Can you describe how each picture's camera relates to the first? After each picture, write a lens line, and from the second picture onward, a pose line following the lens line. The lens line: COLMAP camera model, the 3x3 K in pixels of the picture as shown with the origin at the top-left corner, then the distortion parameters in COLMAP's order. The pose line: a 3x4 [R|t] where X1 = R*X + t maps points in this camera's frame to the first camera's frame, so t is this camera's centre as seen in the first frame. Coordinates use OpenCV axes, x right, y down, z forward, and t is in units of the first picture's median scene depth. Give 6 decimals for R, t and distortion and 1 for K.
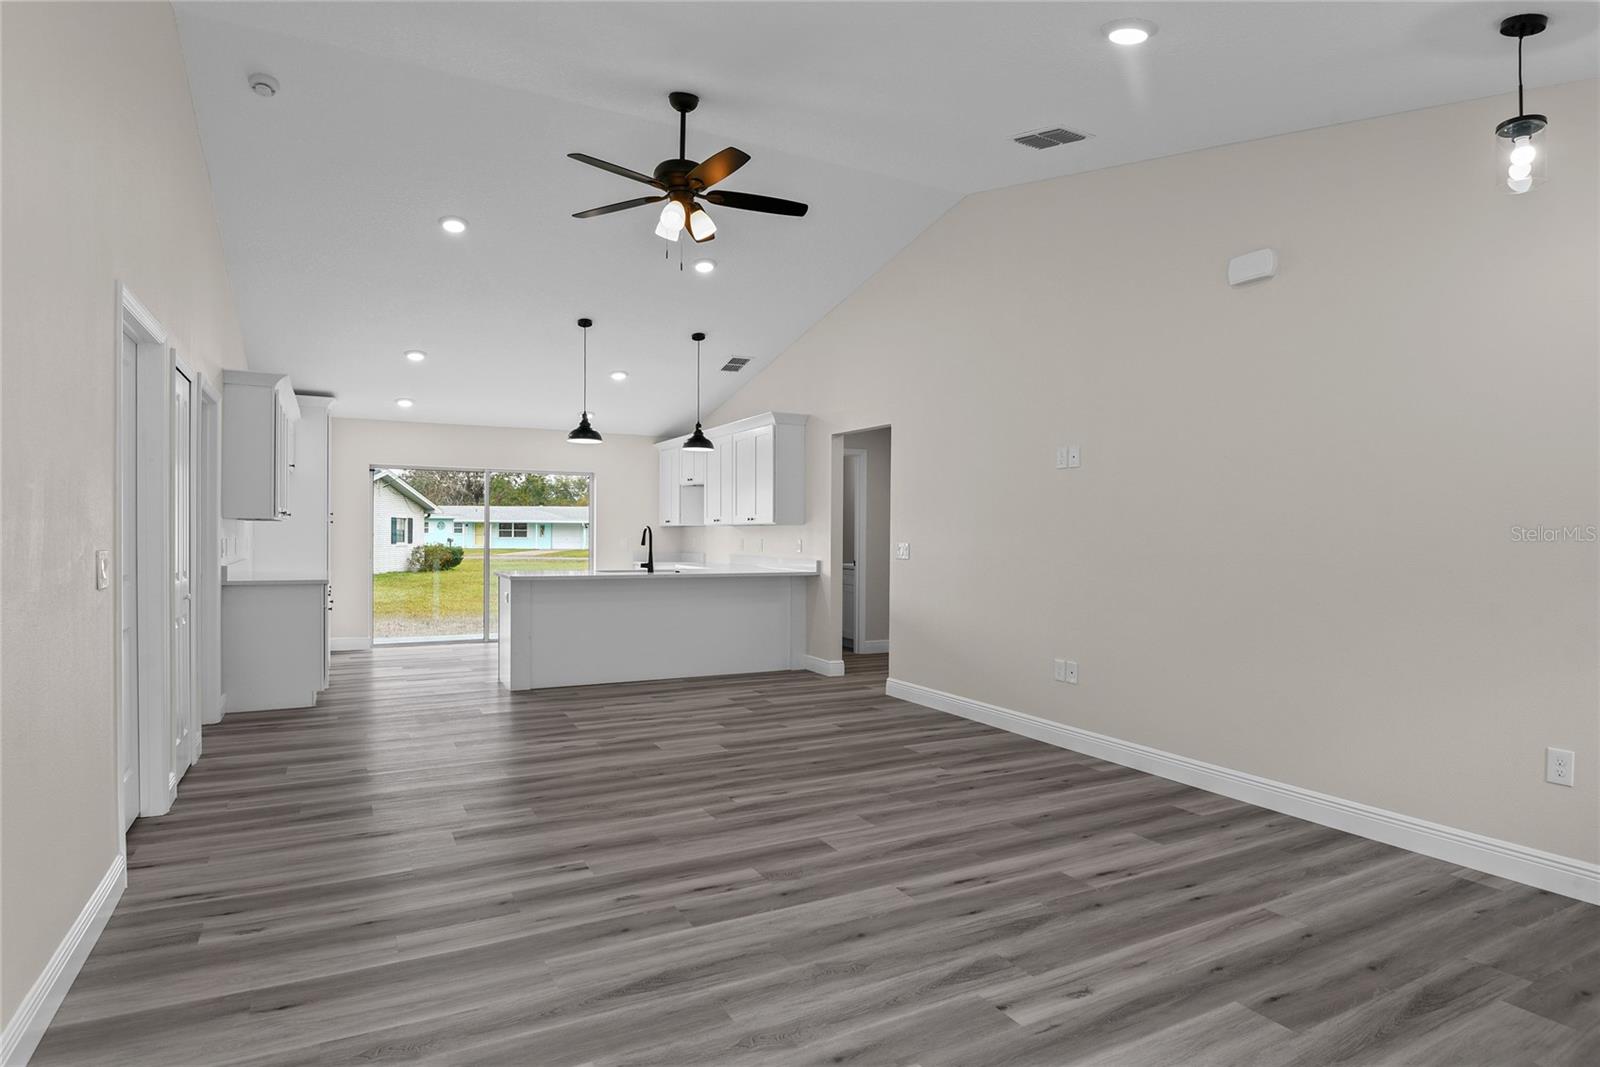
lens RADIAL K [[885.1, 0, 803.1], [0, 885.1, 541.6], [0, 0, 1]] dist [0.007815, -0.010799]
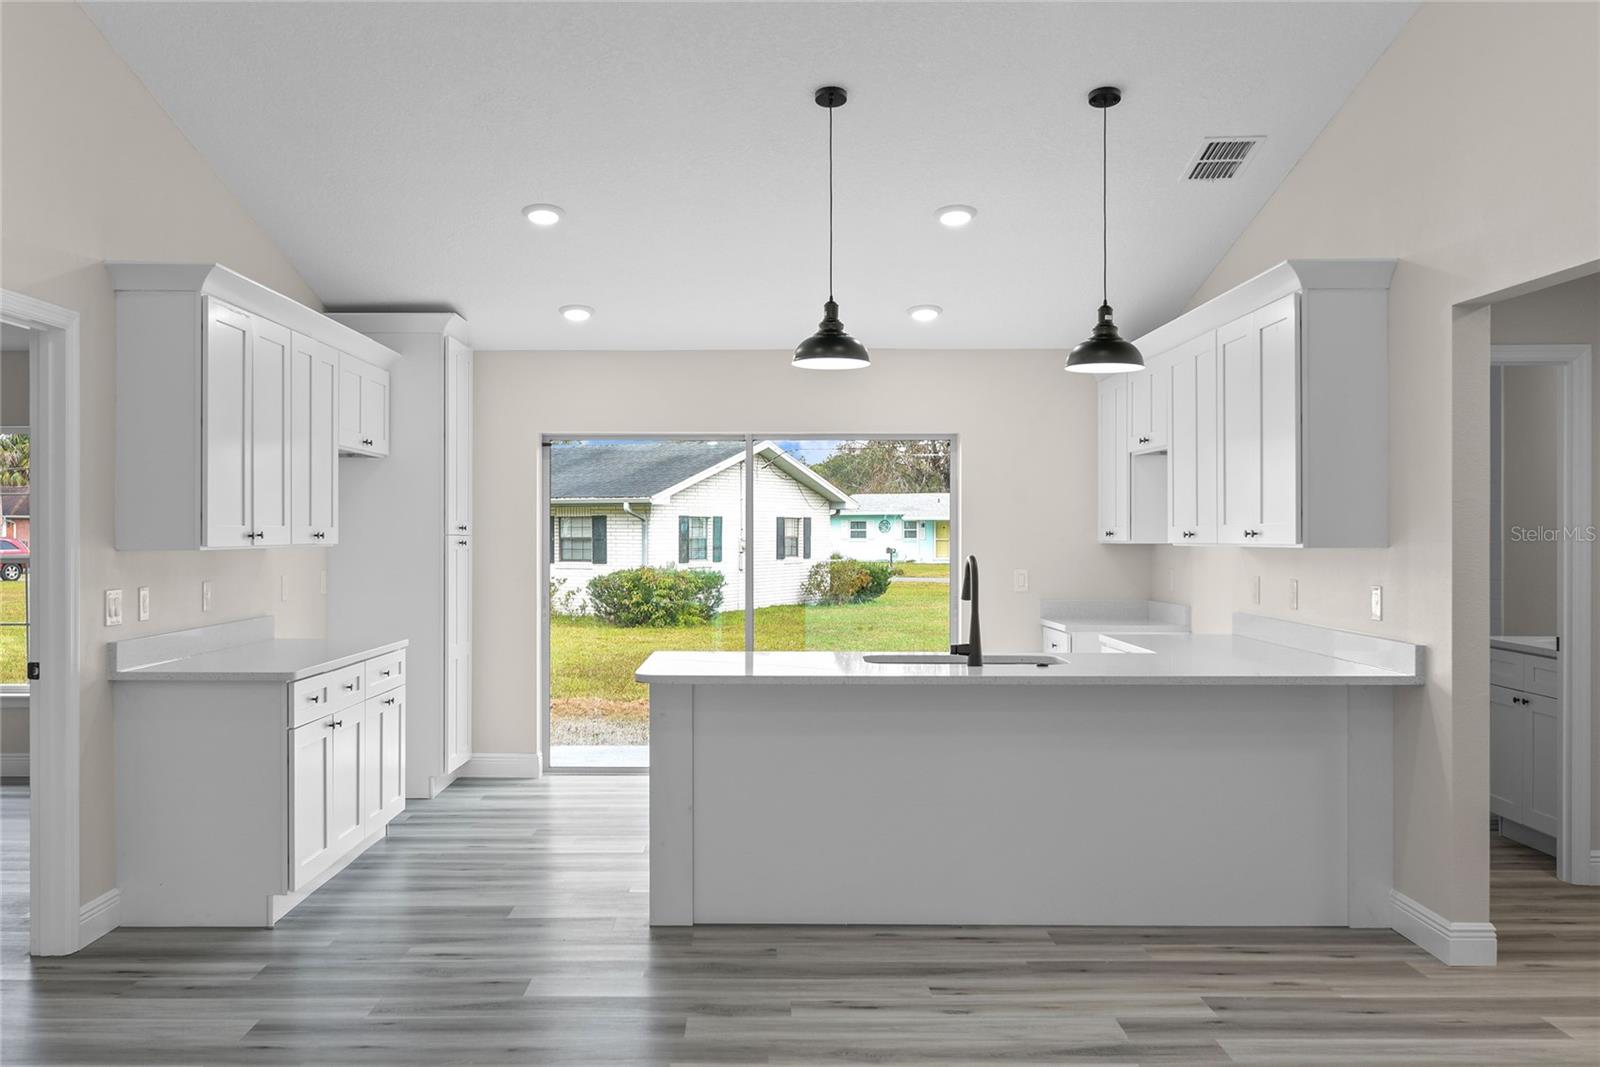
lens RADIAL K [[1493.1, 0, 765.1], [0, 1493.1, 542.9], [0, 0, 1]] dist [0.000743, 0.000000]
pose [[0.882368, -0.003426, -0.470547, 0.093029], [0.001946, 0.999992, -0.003632, -0.027312], [0.470556, 0.002289, 0.882367, 0.415151]]
